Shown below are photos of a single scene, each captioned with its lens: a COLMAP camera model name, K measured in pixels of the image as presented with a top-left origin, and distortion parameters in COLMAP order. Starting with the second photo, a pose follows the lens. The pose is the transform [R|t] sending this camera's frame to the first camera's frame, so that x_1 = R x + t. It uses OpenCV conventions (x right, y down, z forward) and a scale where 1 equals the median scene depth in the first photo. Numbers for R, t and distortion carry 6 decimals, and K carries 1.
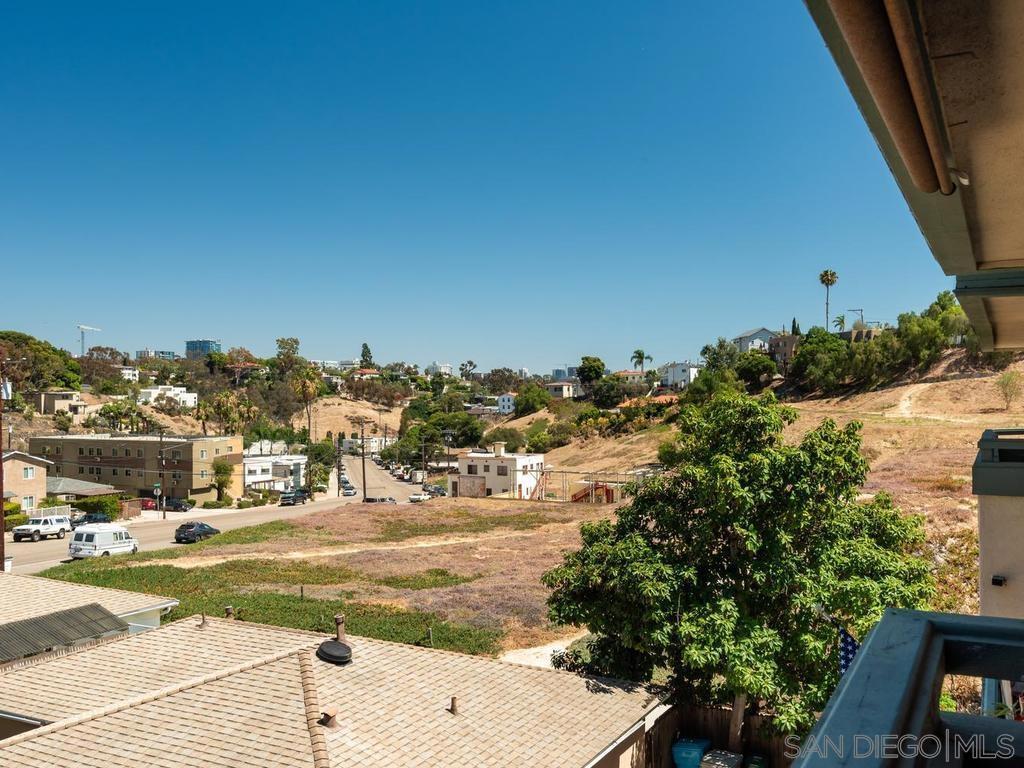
lens RADIAL K [[895.3, 0, 508.5], [0, 895.3, 374.2], [0, 0, 1]] dist [-0.002399, 0.005532]
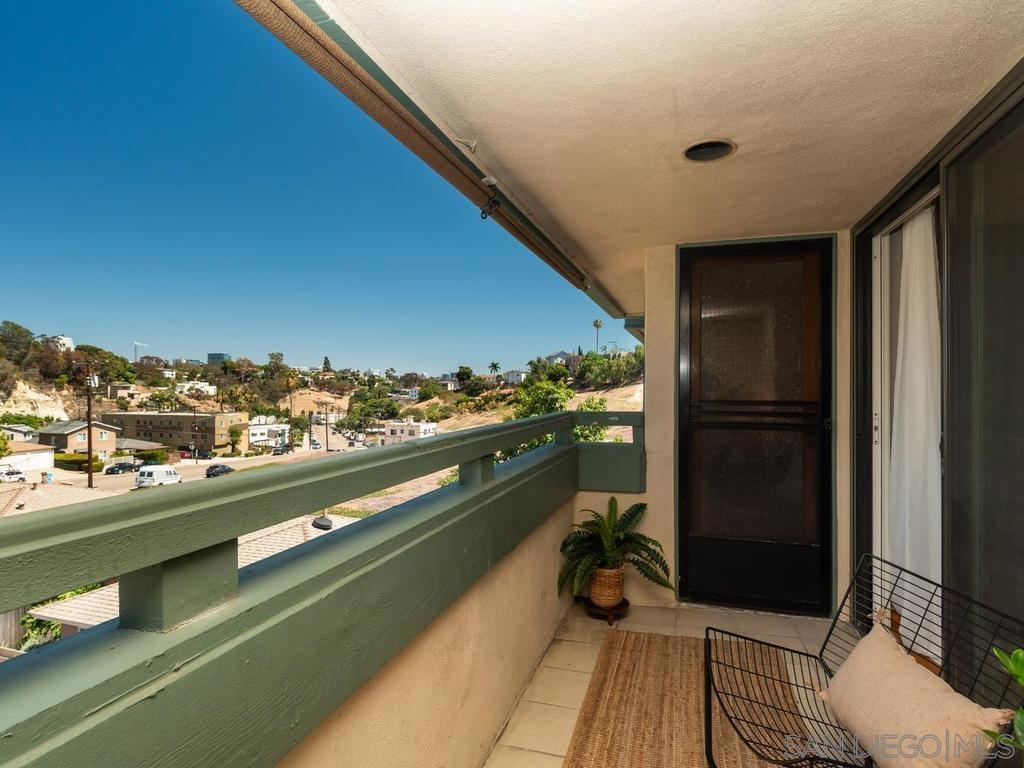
lens RADIAL K [[587.6, 0, 511.0], [0, 587.6, 383.1], [0, 0, 1]] dist [-0.002803, -0.000566]
pose [[0.984477, 0.008150, 0.175325, -0.016589], [-0.007348, 0.999959, -0.005228, 0.017880], [-0.175360, 0.003858, 0.984497, -0.117809]]
